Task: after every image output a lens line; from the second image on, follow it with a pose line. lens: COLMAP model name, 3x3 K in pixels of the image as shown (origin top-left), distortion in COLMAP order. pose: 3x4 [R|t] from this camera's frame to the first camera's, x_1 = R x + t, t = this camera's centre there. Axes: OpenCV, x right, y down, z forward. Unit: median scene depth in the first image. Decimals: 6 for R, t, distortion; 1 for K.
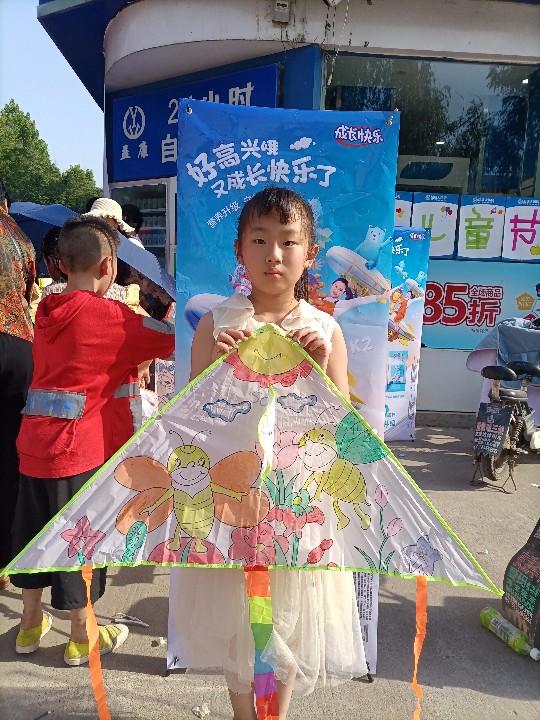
lens RADIAL K [[536.5, 0, 265.9], [0, 536.5, 358.4], [0, 0, 1]] dist [0.005986, 0.003197]
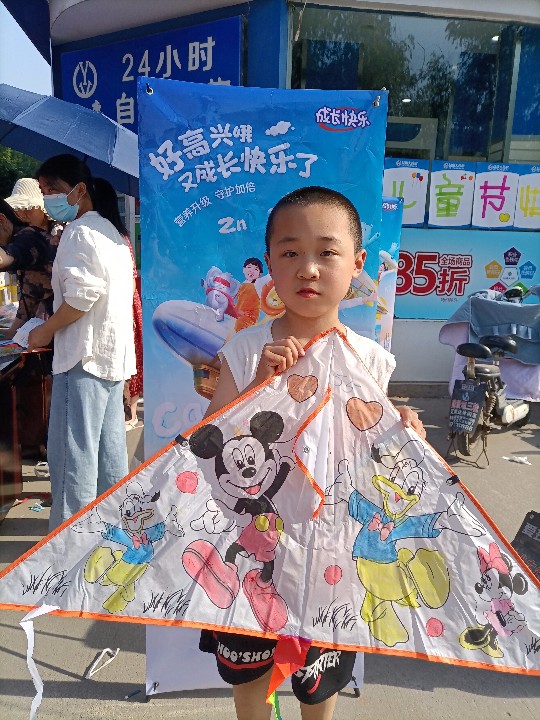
lens RADIAL K [[531.1, 0, 267.7], [0, 531.1, 354.7], [0, 0, 1]] dist [0.007393, 0.002219]
pose [[0.997377, -0.027647, 0.066890, -0.007502], [0.022566, 0.996886, 0.075563, -0.034197], [-0.068771, -0.073856, 0.994895, 0.036311]]
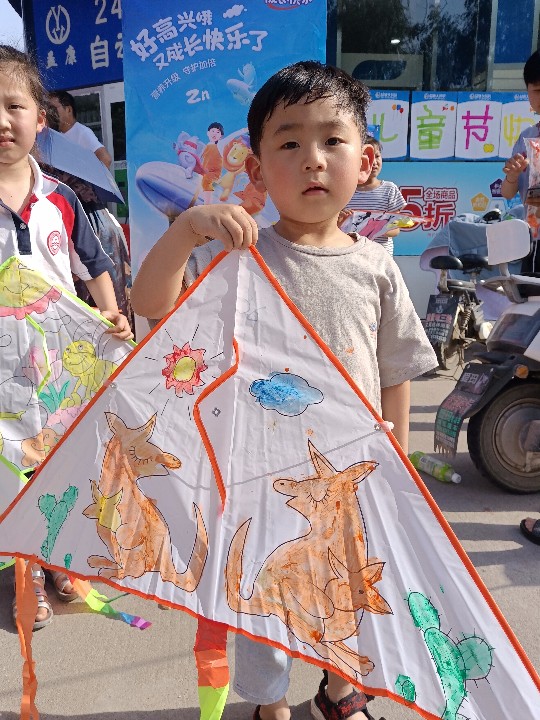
lens RADIAL K [[601.9, 0, 254.6], [0, 601.9, 363.2], [0, 0, 1]] dist [-0.004776, 0.001409]
pose [[0.997123, -0.056865, 0.050123, 0.003087], [0.052261, 0.994676, 0.088819, 0.069006], [-0.054907, -0.085944, 0.994786, -0.093312]]
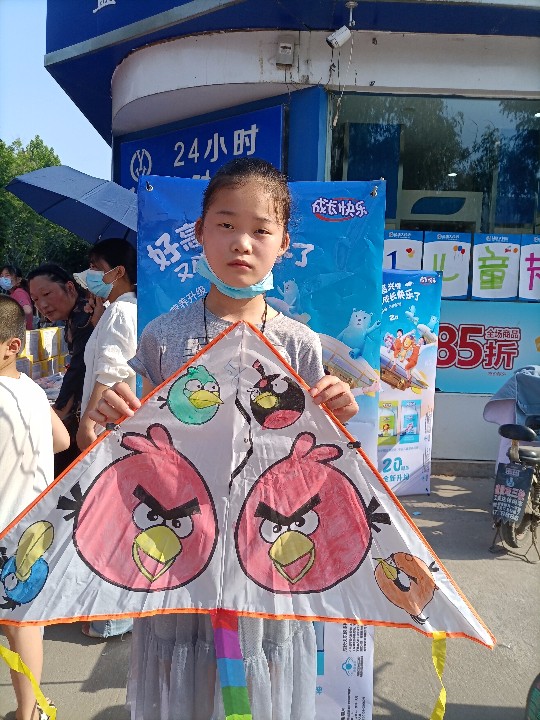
lens RADIAL K [[526.0, 0, 272.8], [0, 526.0, 358.4], [0, 0, 1]] dist [-0.000204, 0.004861]
pose [[0.999448, -0.012343, -0.030851, 0.029766], [0.011205, 0.999259, -0.036809, -0.051242], [0.031283, 0.036443, 0.998846, 0.054786]]
